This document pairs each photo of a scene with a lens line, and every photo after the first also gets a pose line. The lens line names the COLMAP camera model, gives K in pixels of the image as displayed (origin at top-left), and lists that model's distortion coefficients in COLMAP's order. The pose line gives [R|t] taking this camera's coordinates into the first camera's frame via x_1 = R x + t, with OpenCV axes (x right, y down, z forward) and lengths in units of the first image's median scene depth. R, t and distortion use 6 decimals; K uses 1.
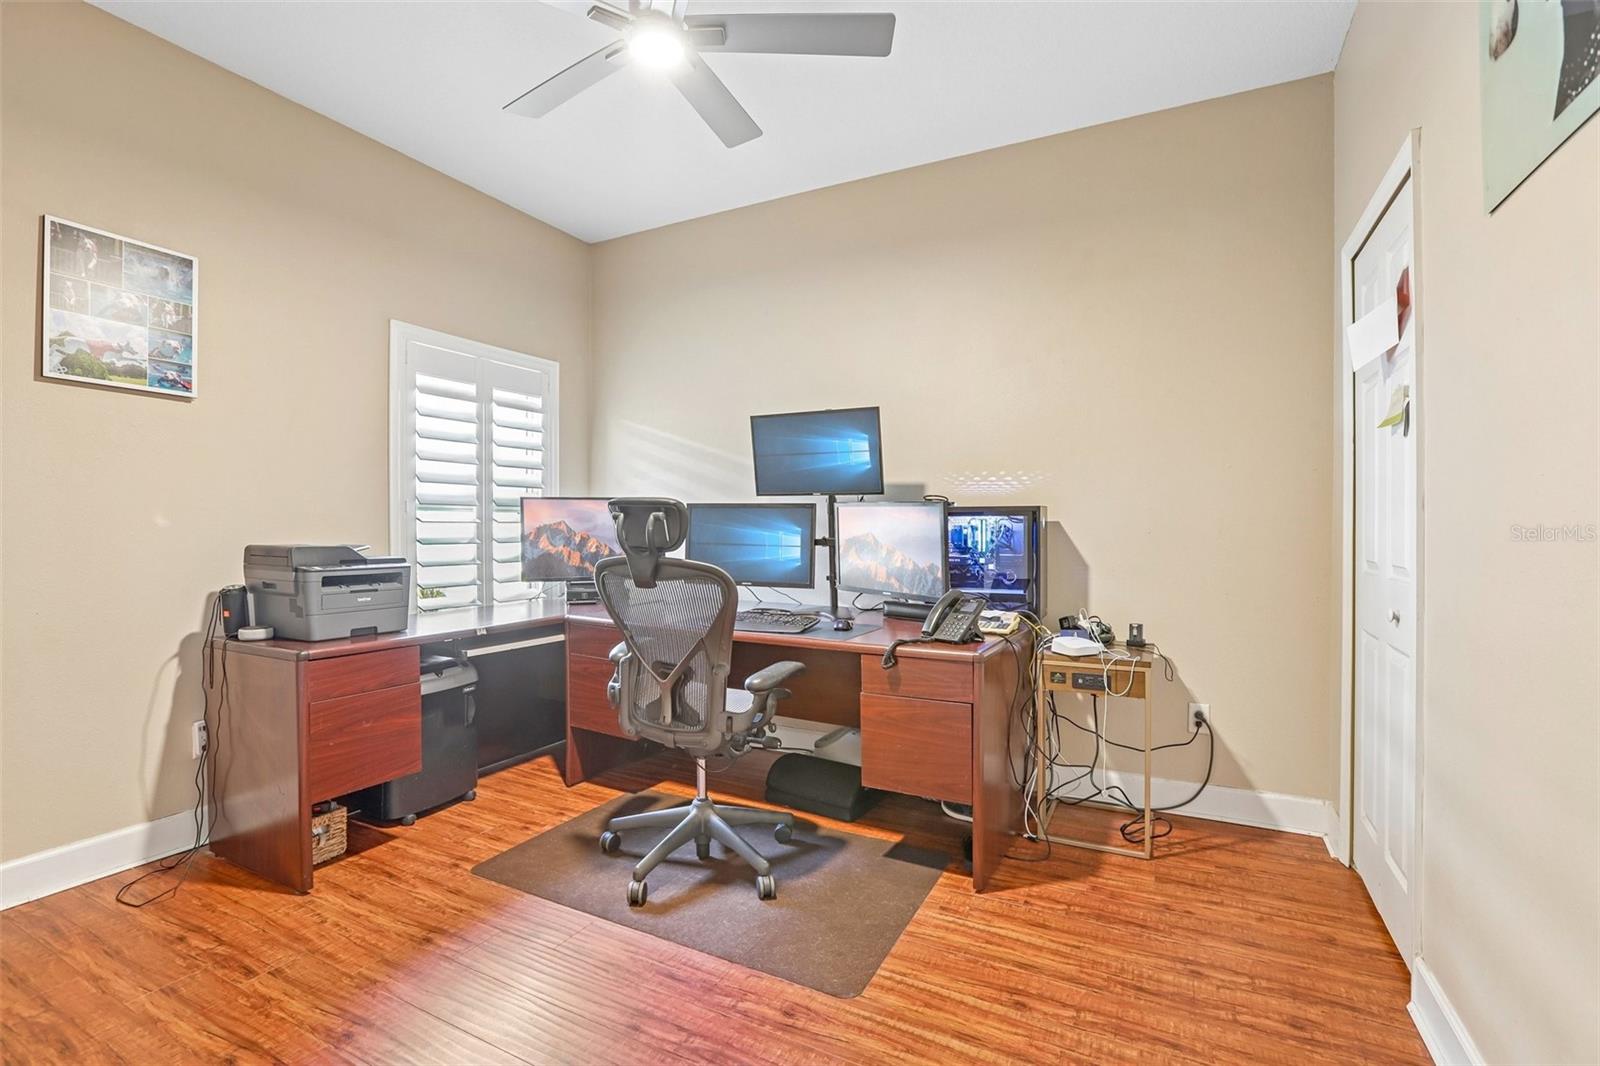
lens RADIAL K [[721.5, 0, 788.3], [0, 721.5, 528.2], [0, 0, 1]] dist [-0.049020, 0.010379]
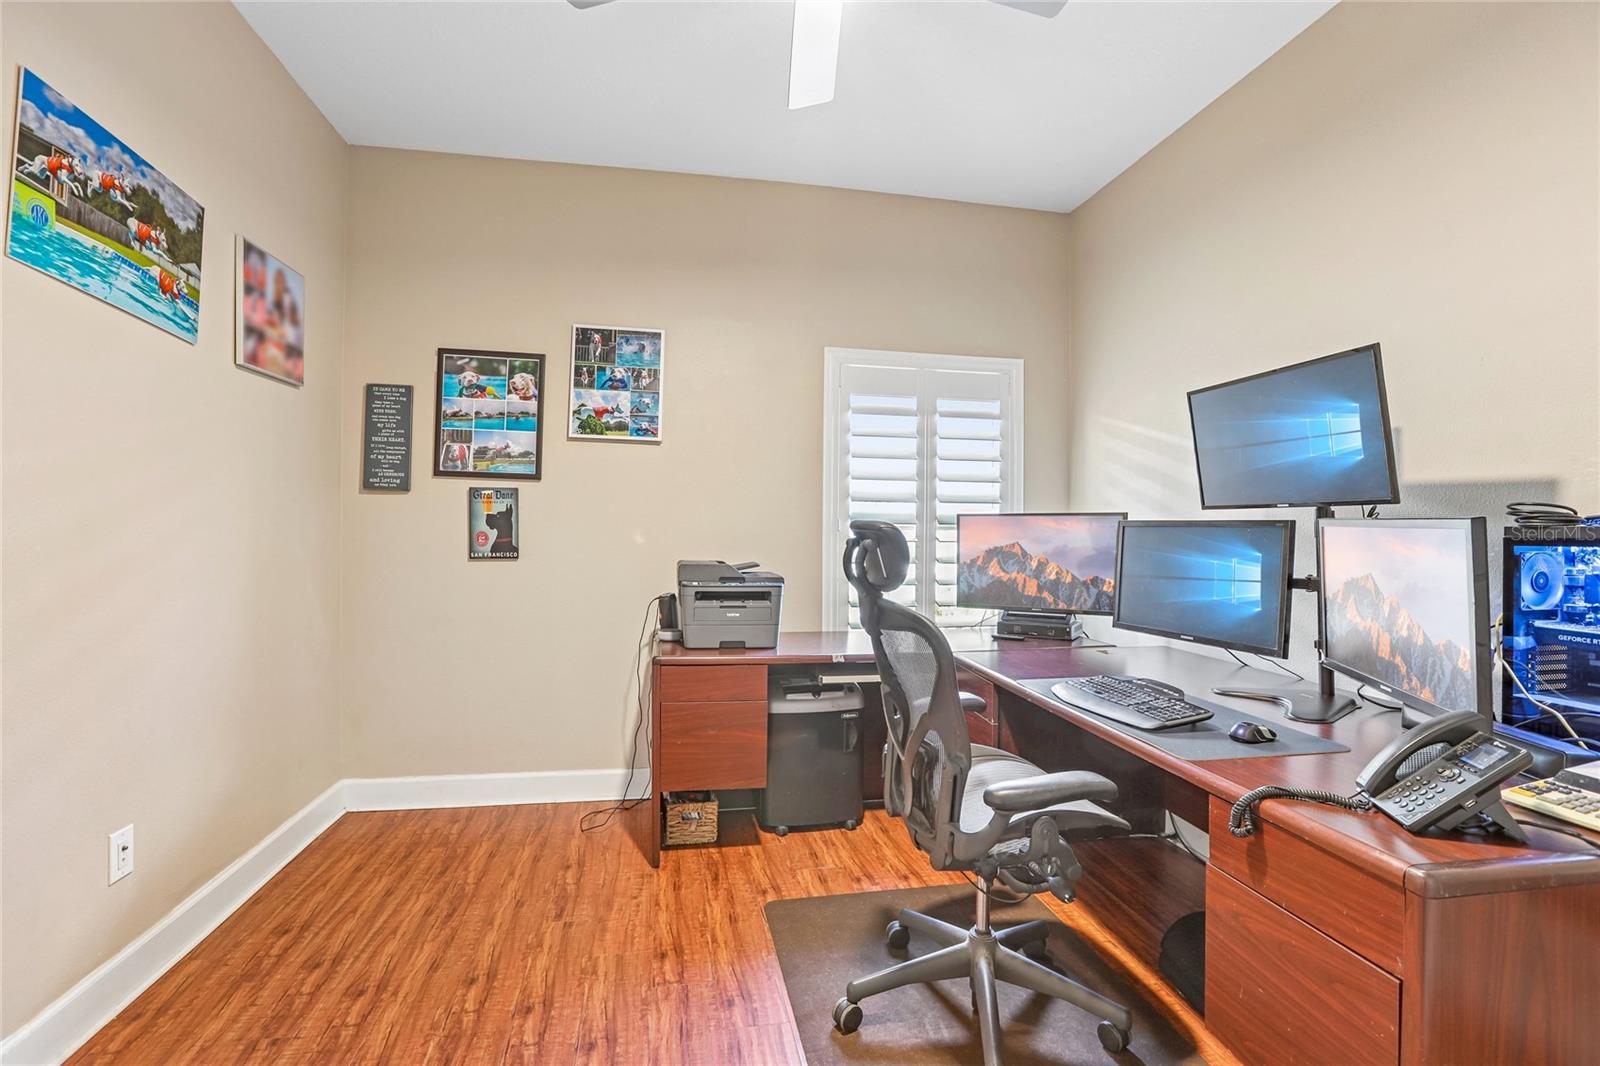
lens RADIAL K [[721.5, 0, 799.6], [0, 721.5, 532.3], [0, 0, 1]] dist [-0.049020, 0.010379]
pose [[0.619031, 0.005727, -0.785346, 0.307522], [-0.012428, 0.999920, -0.002504, -0.021753], [0.785268, 0.011310, 0.619052, 0.377568]]
